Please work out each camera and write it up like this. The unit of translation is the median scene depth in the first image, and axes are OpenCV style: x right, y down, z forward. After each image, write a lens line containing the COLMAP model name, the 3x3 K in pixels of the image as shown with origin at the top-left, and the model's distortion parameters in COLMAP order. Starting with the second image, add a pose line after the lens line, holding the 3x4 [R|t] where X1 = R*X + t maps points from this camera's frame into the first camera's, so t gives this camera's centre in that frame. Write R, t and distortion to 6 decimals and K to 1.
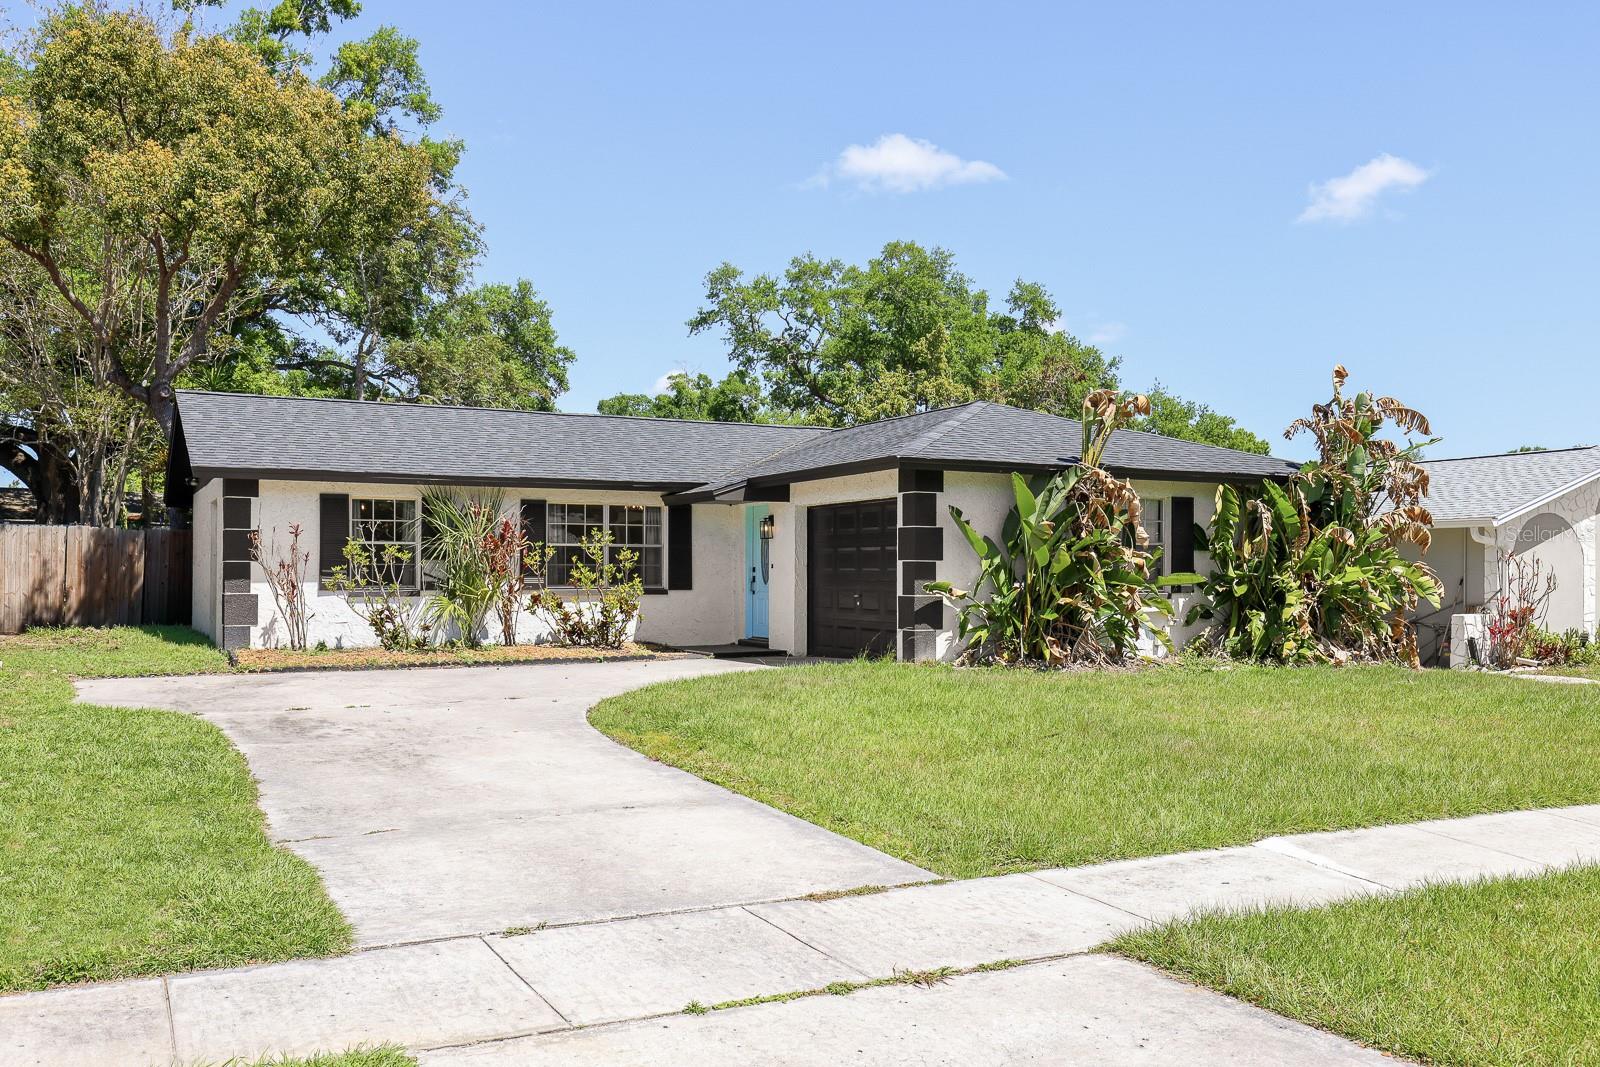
lens RADIAL K [[1242.3, 0, 813.7], [0, 1242.3, 528.4], [0, 0, 1]] dist [0.008432, 0.000785]
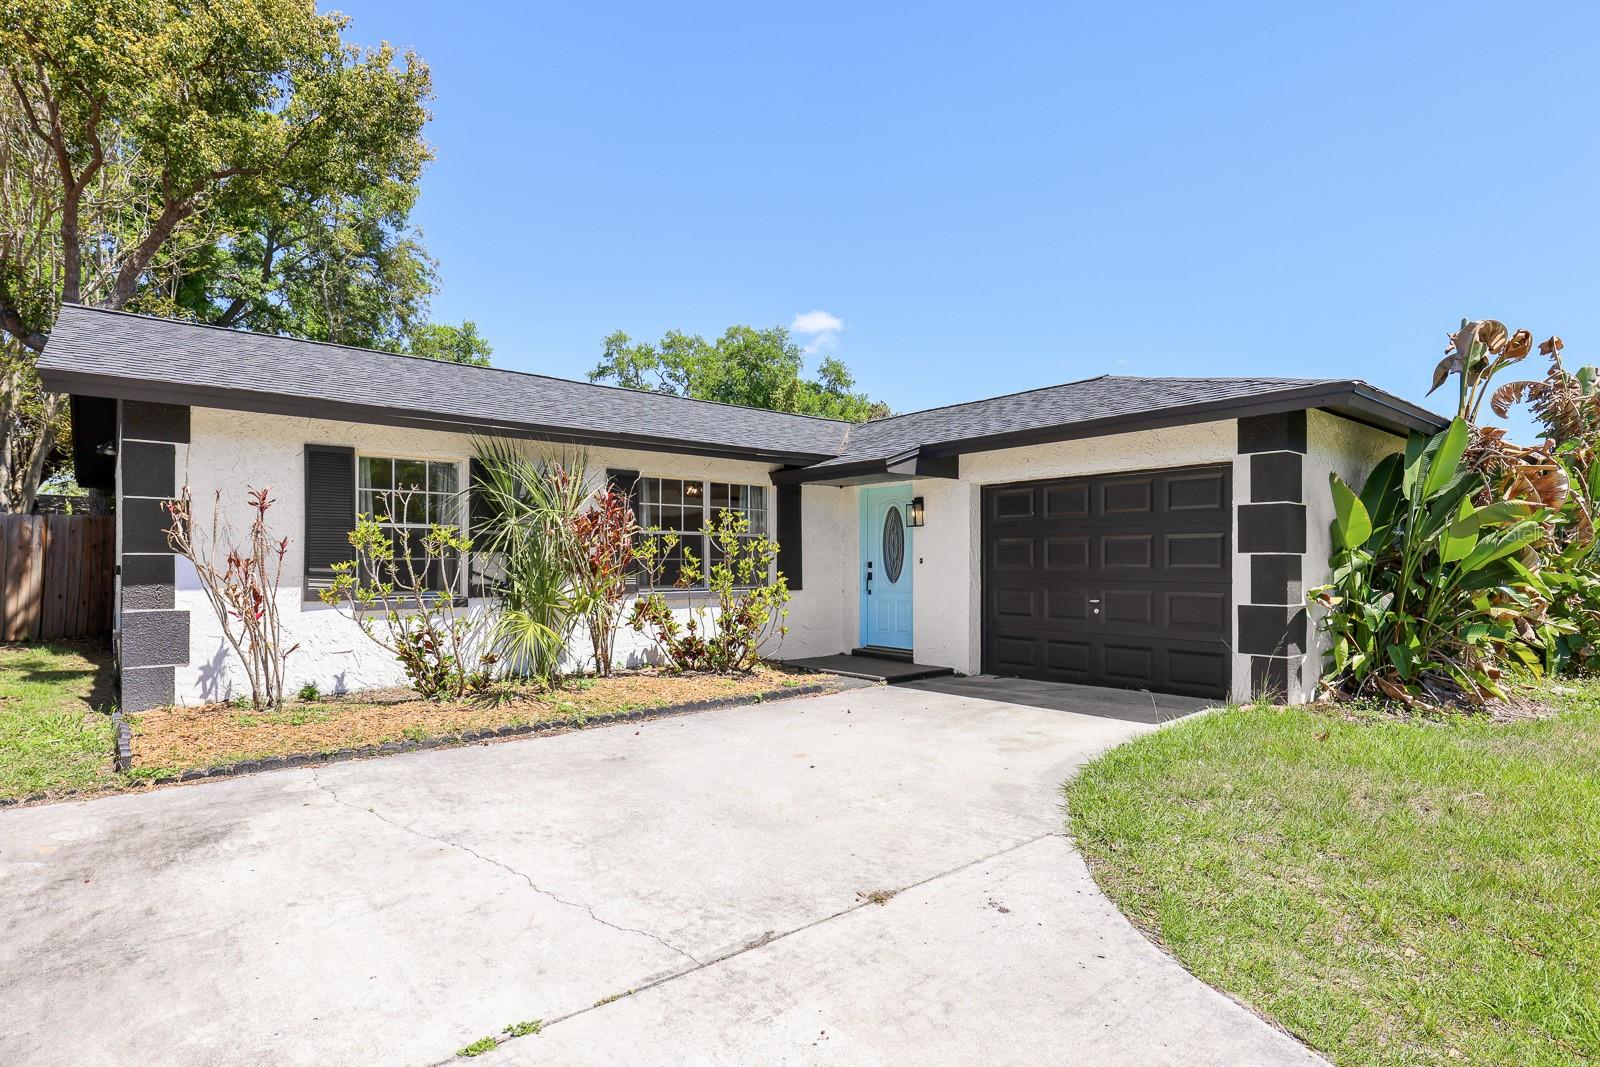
lens RADIAL K [[795.1, 0, 785.4], [0, 795.1, 551.0], [0, 0, 1]] dist [0.003543, 0.000291]
pose [[0.981836, 0.001416, 0.189724, -0.224339], [-0.004970, 0.999821, 0.018253, 0.015698], [-0.189664, -0.018865, 0.981668, 0.535423]]
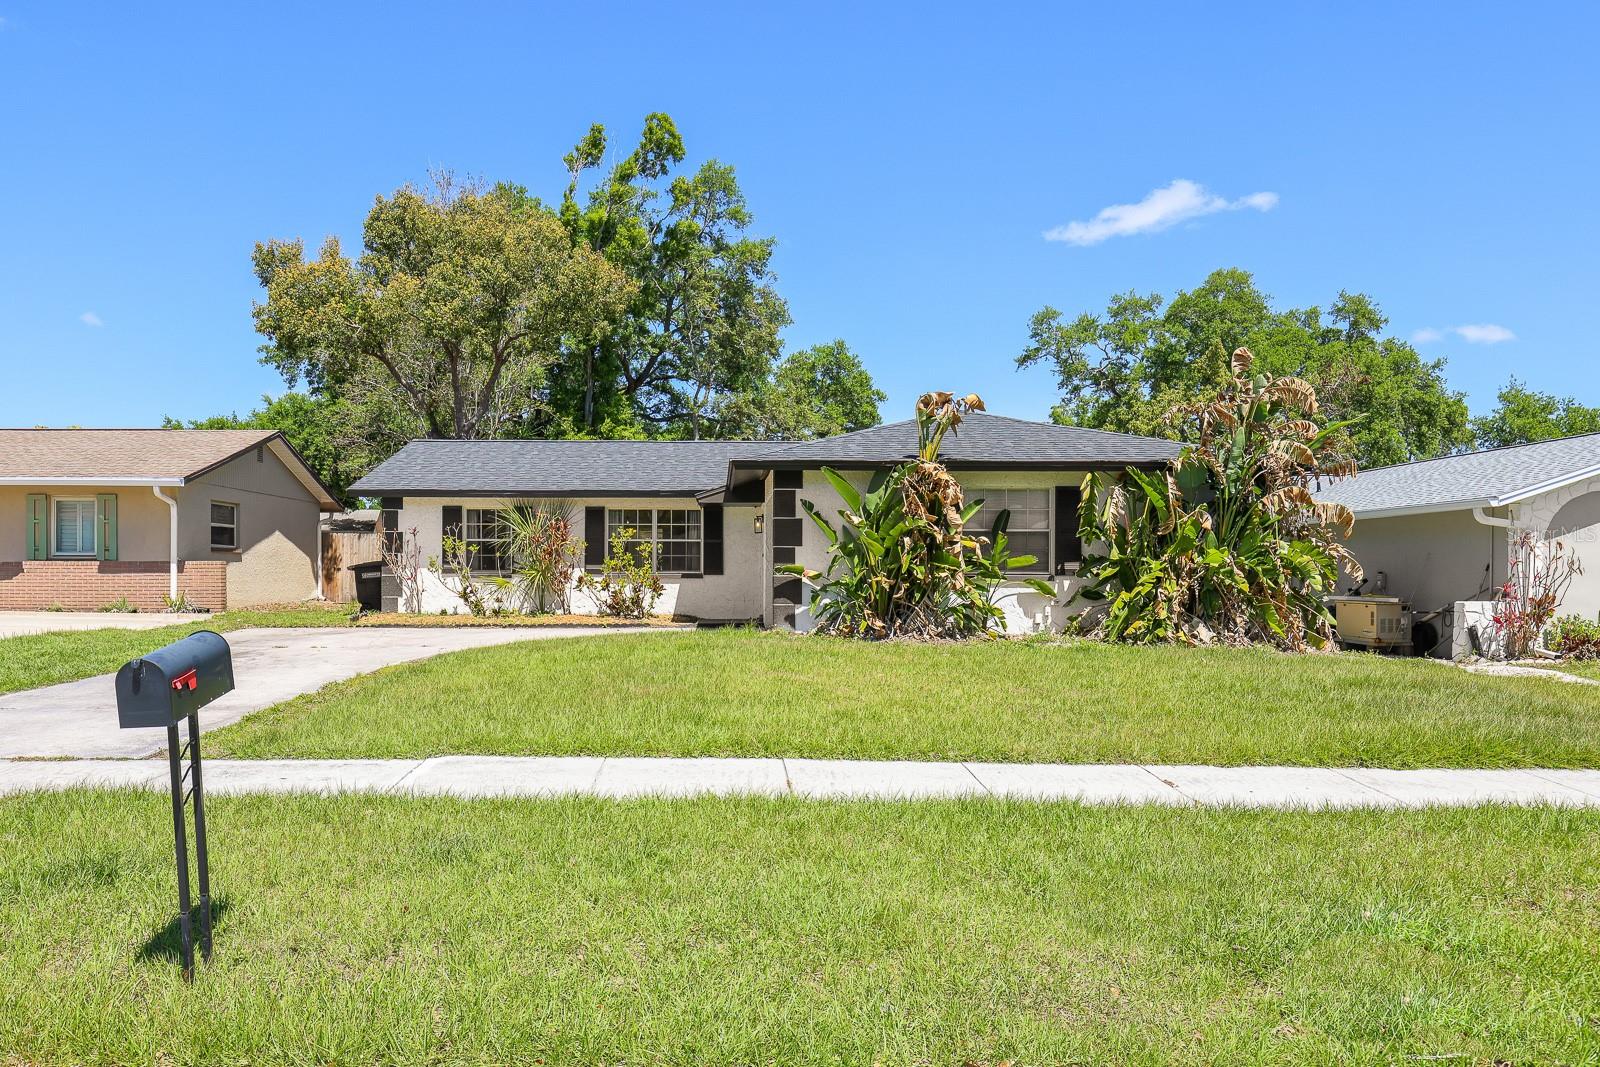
lens RADIAL K [[1010.1, 0, 787.9], [0, 1010.1, 546.4], [0, 0, 1]] dist [-0.007693, -0.001385]
pose [[0.906665, -0.011203, -0.421702, 0.428019], [0.014834, 0.999876, 0.005329, 0.017679], [0.421590, -0.011087, 0.906719, 0.104595]]
